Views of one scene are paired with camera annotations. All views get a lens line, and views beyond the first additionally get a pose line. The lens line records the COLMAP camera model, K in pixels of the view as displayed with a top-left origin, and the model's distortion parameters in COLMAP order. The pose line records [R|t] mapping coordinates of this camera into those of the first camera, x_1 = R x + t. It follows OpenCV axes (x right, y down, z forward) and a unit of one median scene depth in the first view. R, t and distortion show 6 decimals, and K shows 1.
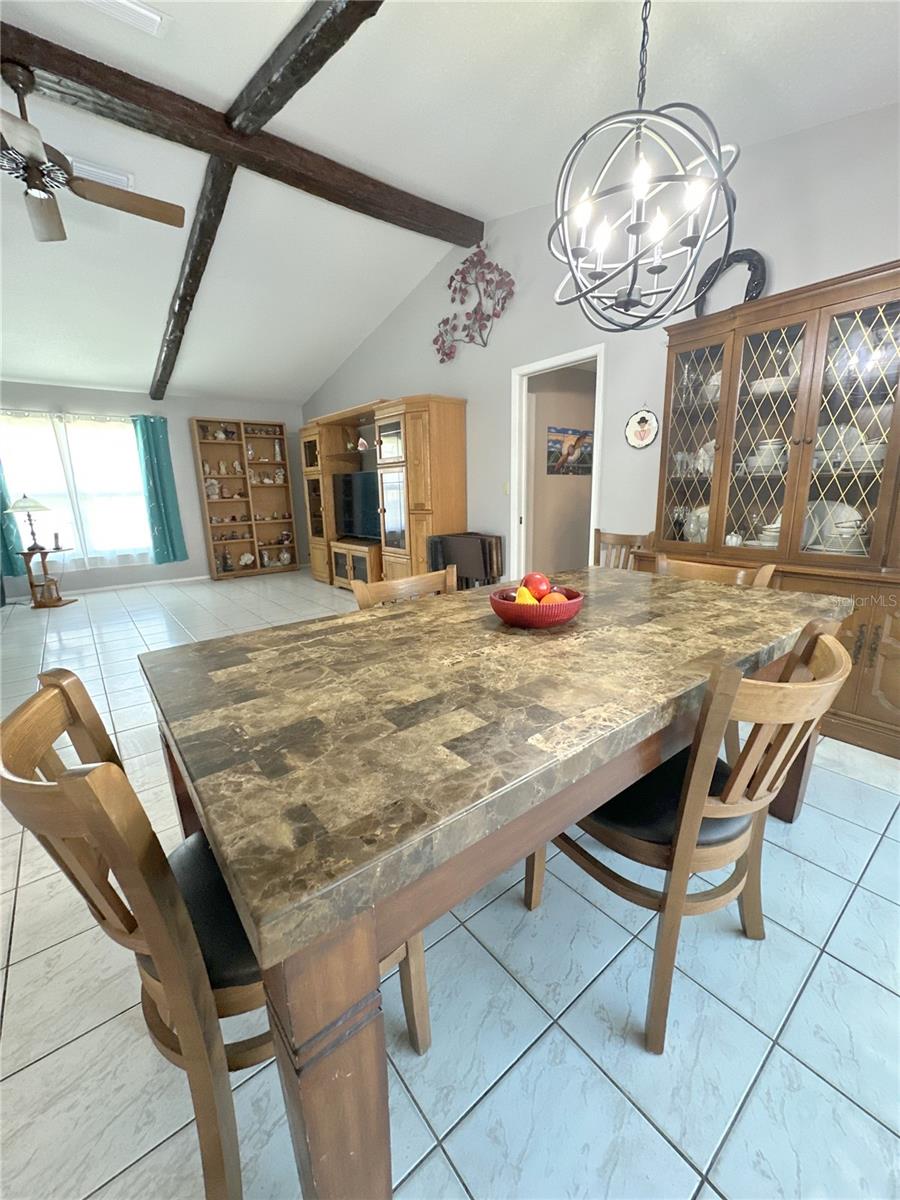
lens RADIAL K [[484.0, 0, 451.6], [0, 484.0, 595.3], [0, 0, 1]] dist [-0.000845, 0.000742]
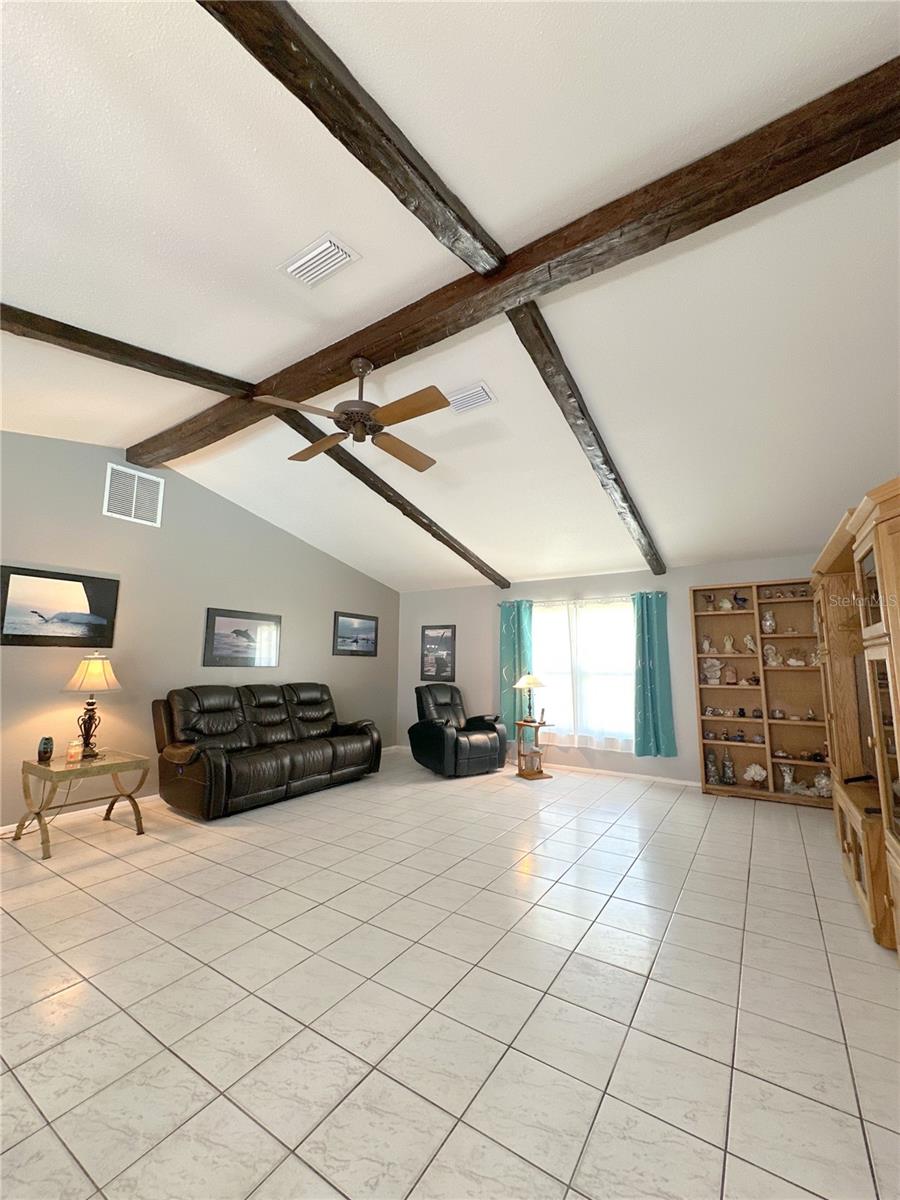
lens RADIAL K [[486.5, 0, 456.5], [0, 486.5, 604.7], [0, 0, 1]] dist [-0.000300, 0.000088]
pose [[0.306780, -0.088981, -0.947612, 0.139247], [-0.216841, 0.962903, -0.160617, -0.114702], [0.926750, 0.254755, 0.276104, 0.397371]]
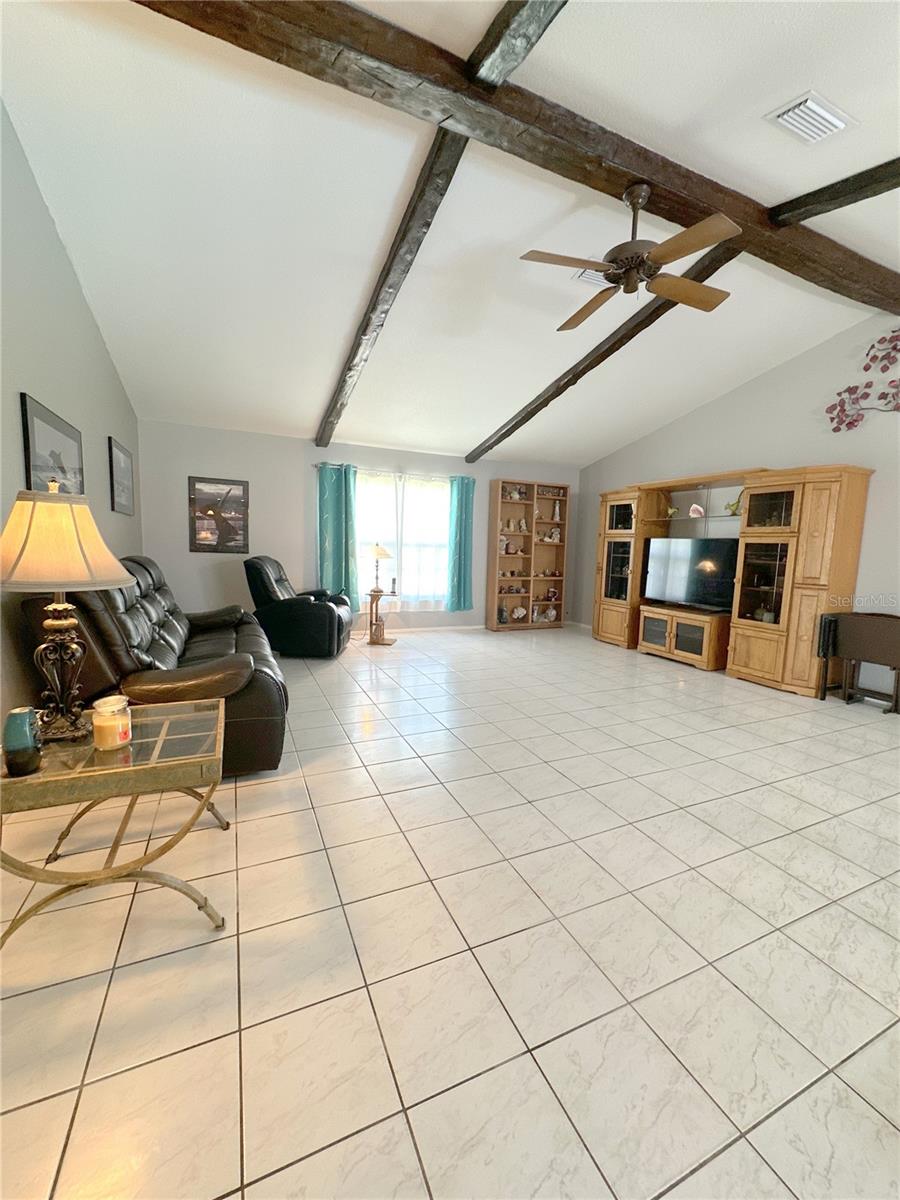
lens RADIAL K [[484.0, 0, 451.6], [0, 484.0, 595.3], [0, 0, 1]] dist [-0.000845, 0.000742]
pose [[0.967554, 0.079191, -0.239935, -0.357822], [-0.105413, 0.989540, -0.098484, 0.004751], [0.229626, 0.120581, 0.965781, -0.030928]]
